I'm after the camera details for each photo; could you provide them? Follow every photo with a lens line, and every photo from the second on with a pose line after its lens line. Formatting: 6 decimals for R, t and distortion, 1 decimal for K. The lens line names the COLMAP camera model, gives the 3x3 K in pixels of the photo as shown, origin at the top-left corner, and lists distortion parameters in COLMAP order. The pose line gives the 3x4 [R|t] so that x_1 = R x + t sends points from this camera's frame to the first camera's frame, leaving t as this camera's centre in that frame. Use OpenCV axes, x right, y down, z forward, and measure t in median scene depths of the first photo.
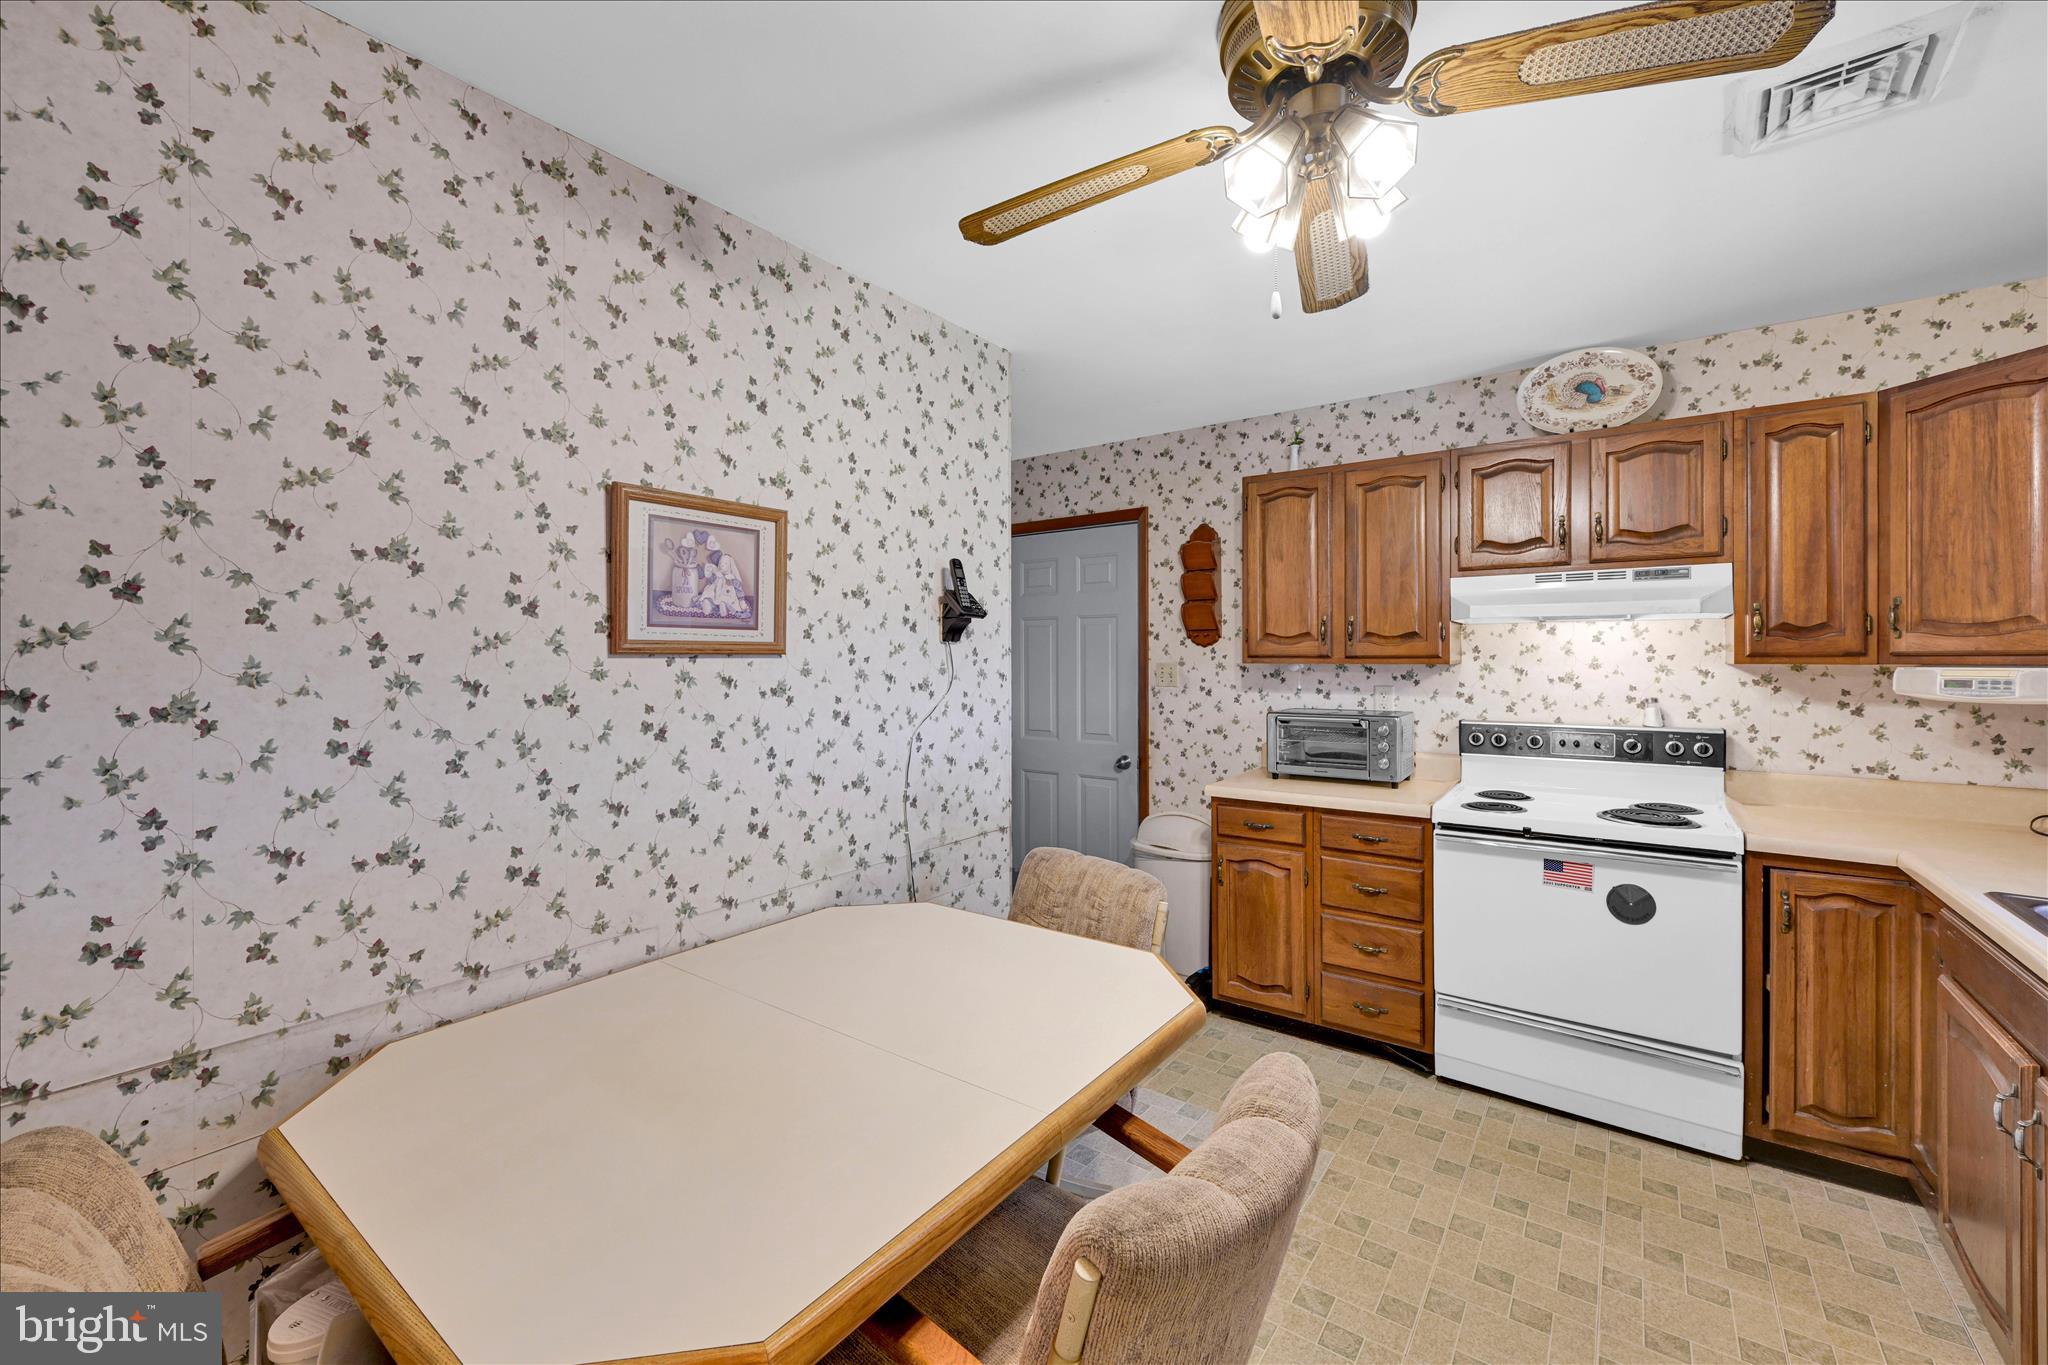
lens RADIAL K [[803.3, 0, 1058.5], [0, 803.3, 651.6], [0, 0, 1]] dist [-0.003676, 0.000670]
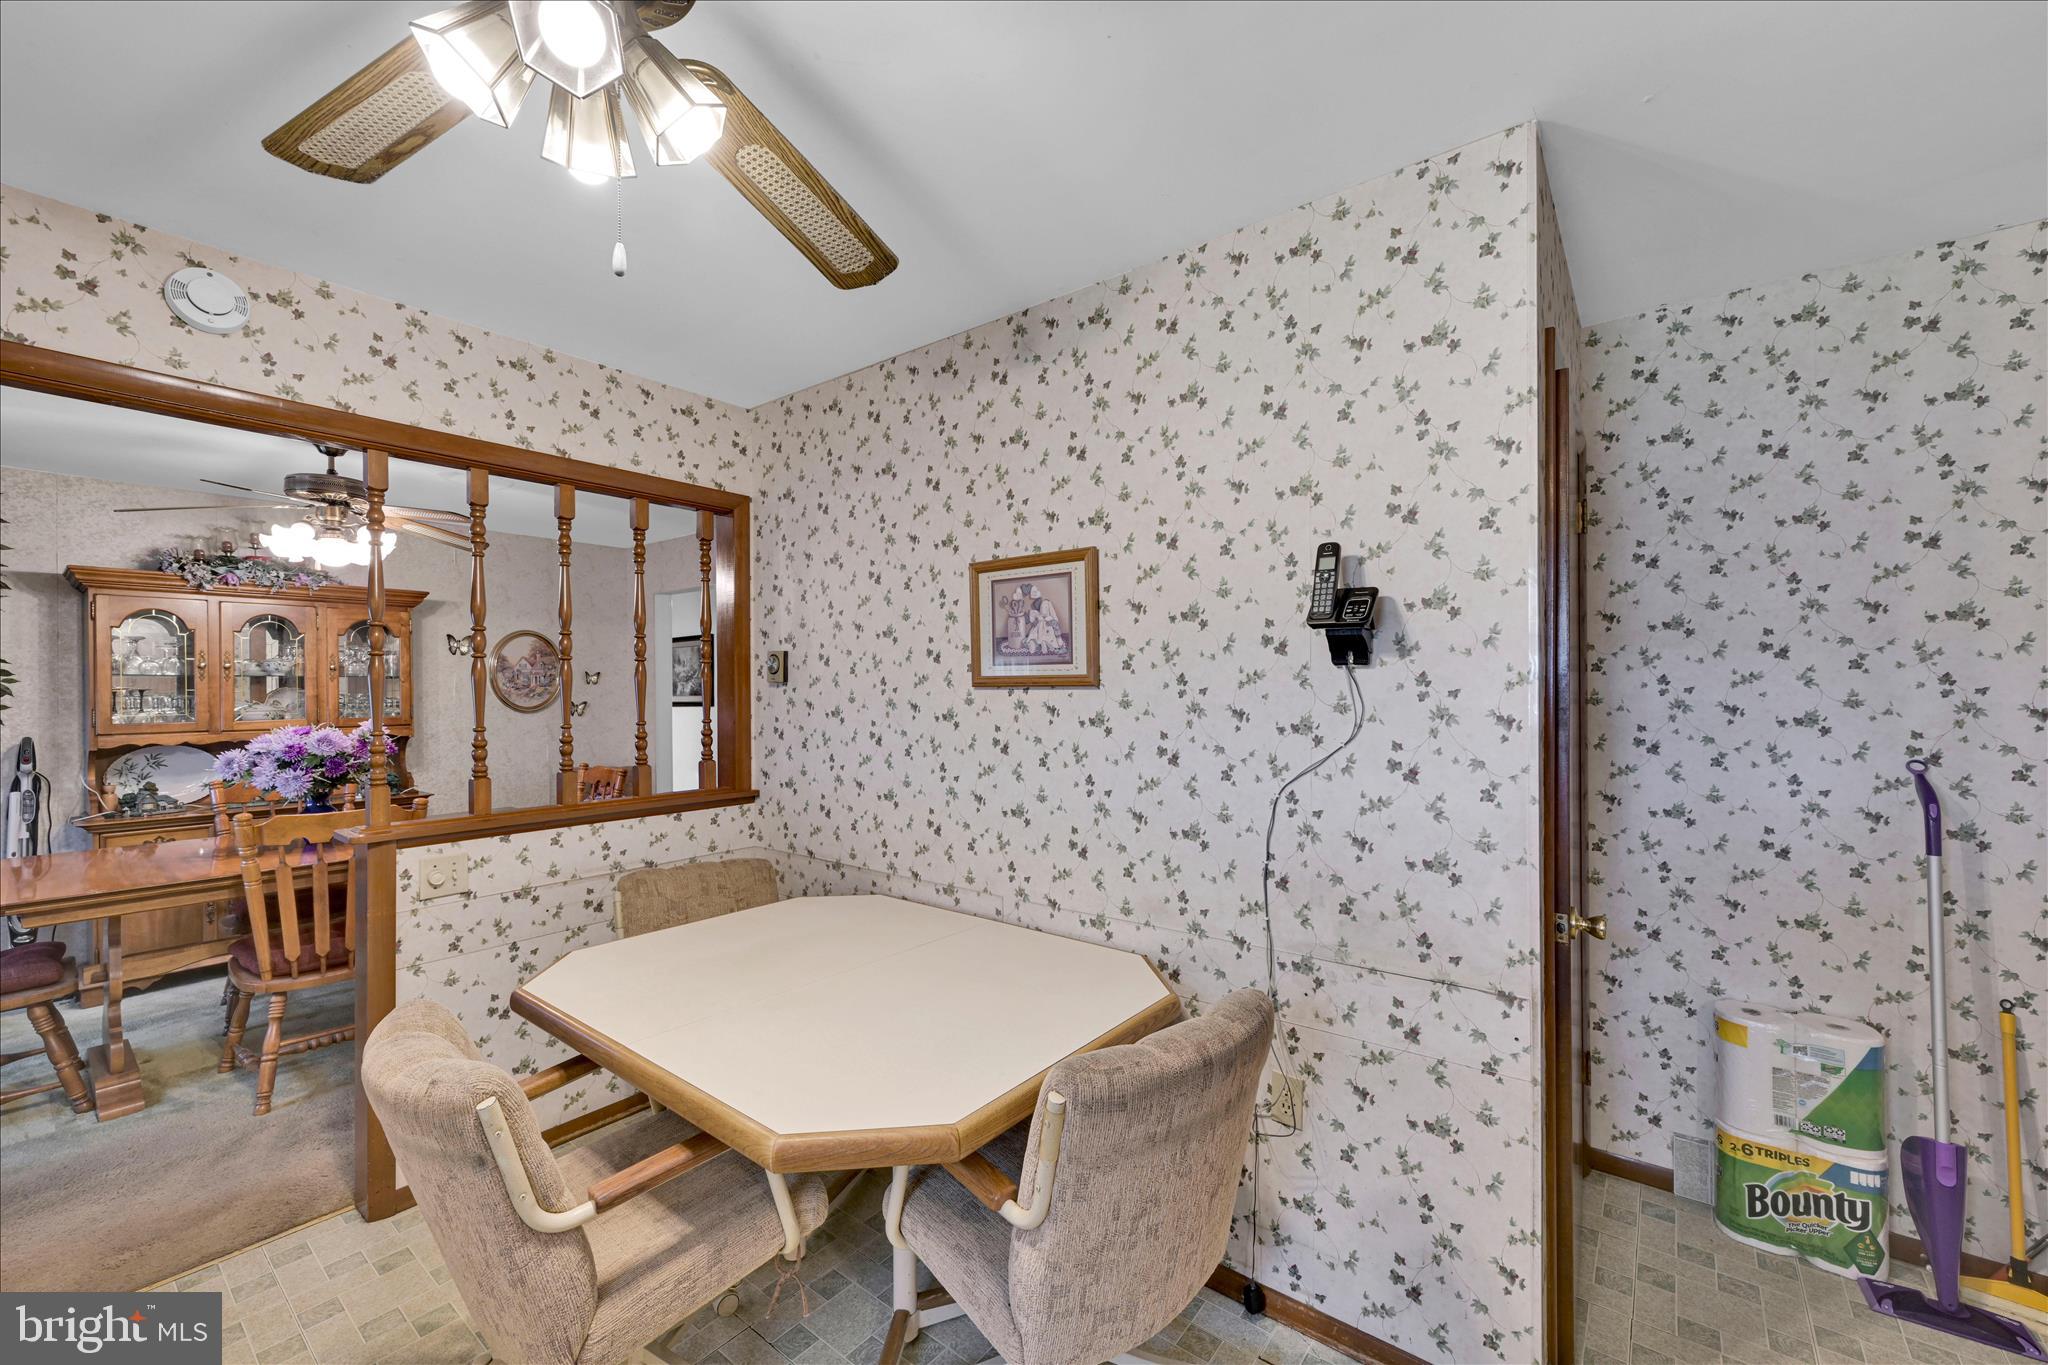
lens RADIAL K [[803.3, 0, 1015.6], [0, 803.3, 691.3], [0, 0, 1]] dist [-0.003676, 0.000670]
pose [[-0.052743, -0.002174, -0.998606, 0.735880], [0.006862, 0.999973, -0.002539, 0.013008], [0.998585, -0.006986, -0.052727, 1.011702]]
